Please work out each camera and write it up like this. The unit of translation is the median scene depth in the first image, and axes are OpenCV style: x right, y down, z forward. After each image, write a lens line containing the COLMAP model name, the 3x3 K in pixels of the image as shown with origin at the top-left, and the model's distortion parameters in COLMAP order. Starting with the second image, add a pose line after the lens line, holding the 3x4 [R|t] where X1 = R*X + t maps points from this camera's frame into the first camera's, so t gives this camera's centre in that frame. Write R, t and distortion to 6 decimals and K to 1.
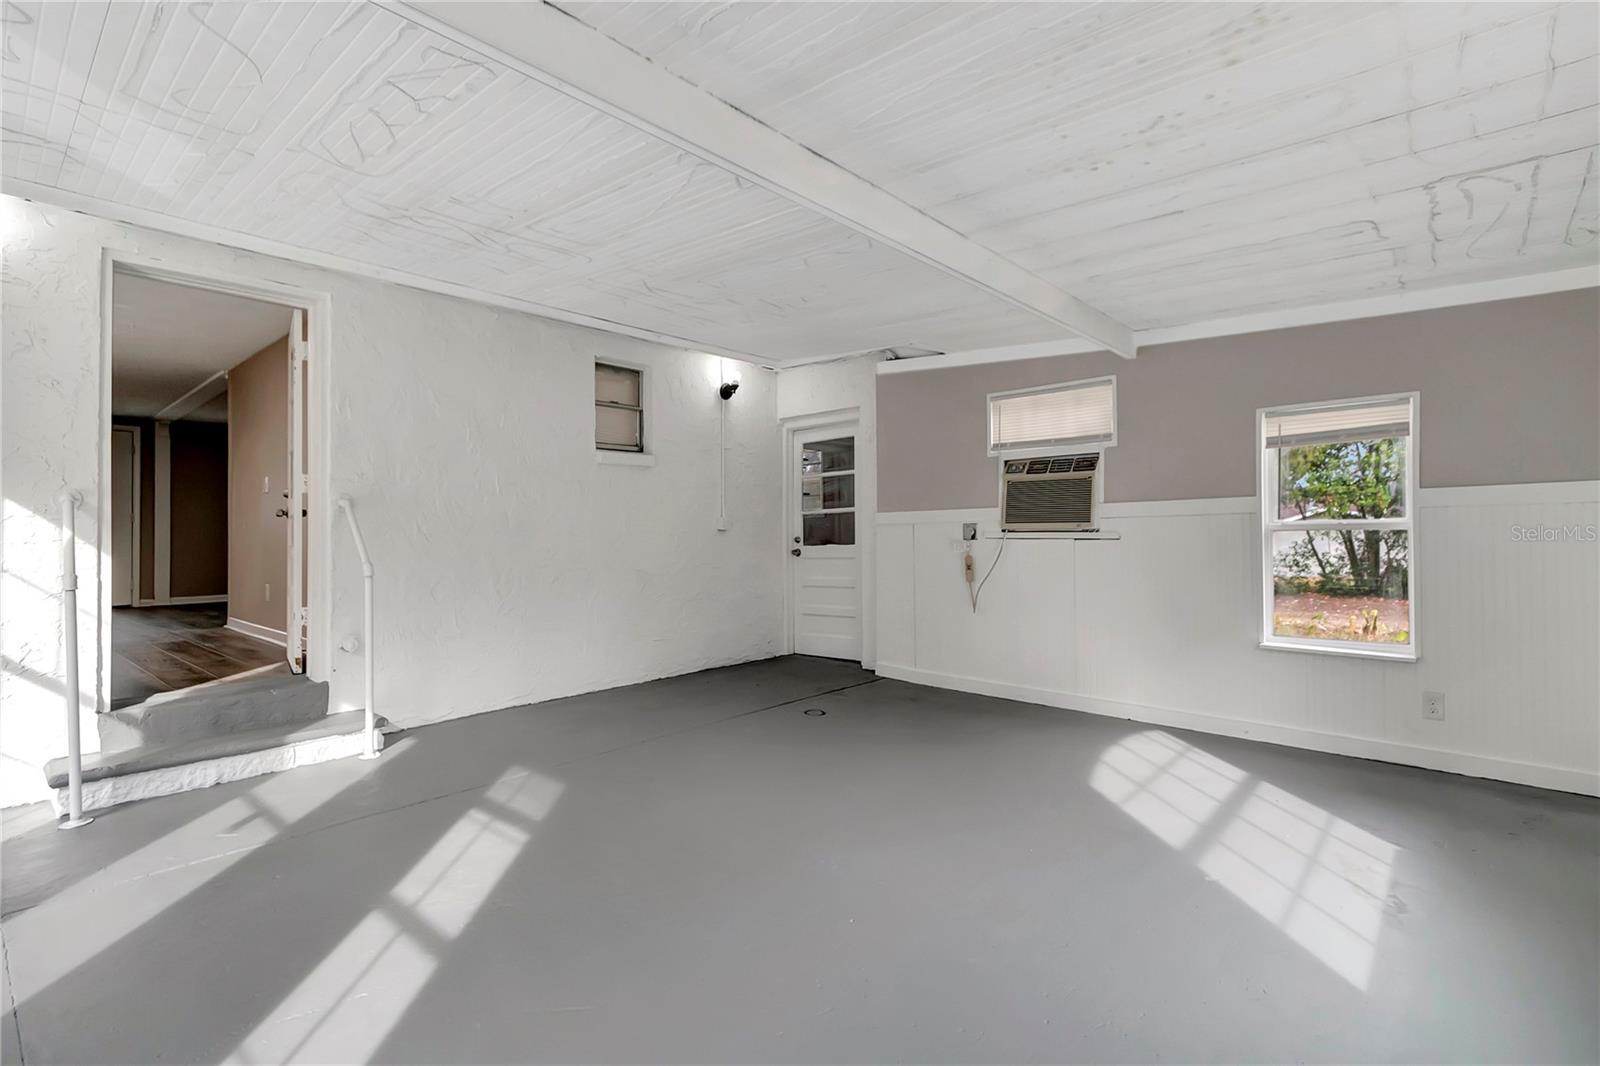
lens RADIAL K [[723.5, 0, 800.9], [0, 723.5, 516.6], [0, 0, 1]] dist [0.000676, -0.000203]
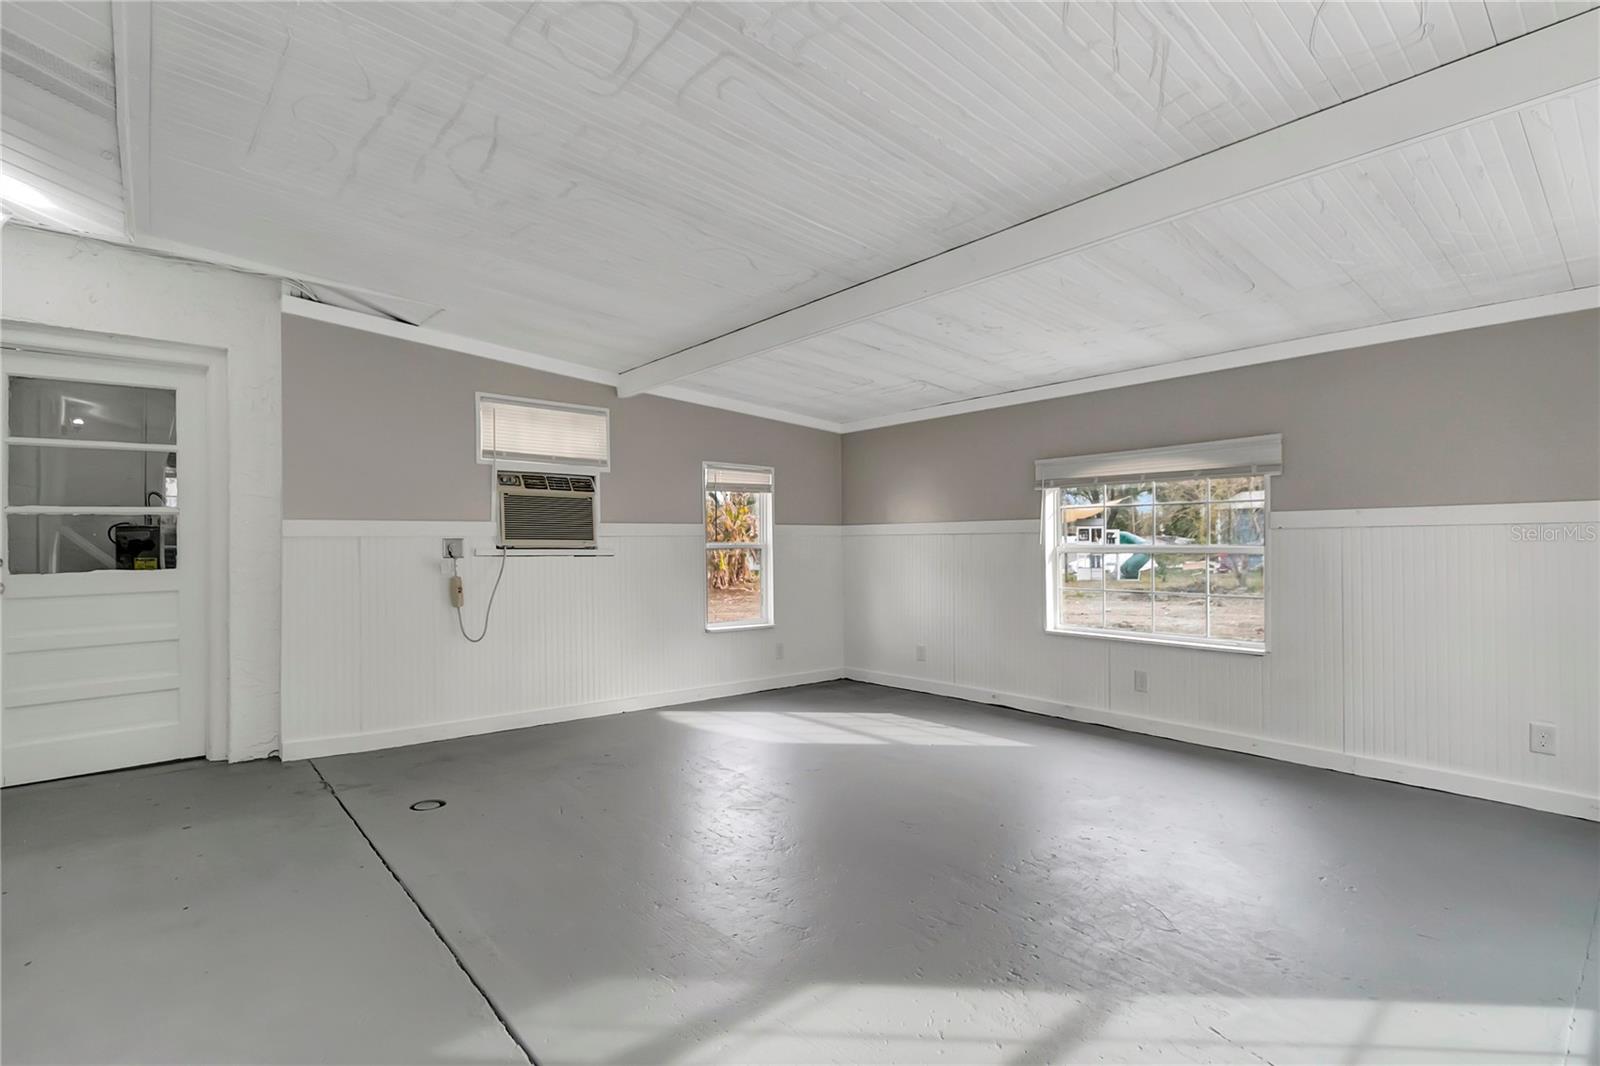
lens RADIAL K [[733.0, 0, 798.9], [0, 733.0, 540.2], [0, 0, 1]] dist [0.002455, 0.000301]
pose [[0.136901, 0.017946, 0.990422, -0.612881], [-0.023033, 0.999623, -0.014929, 0.016321], [-0.990317, -0.020768, 0.137263, 0.527029]]
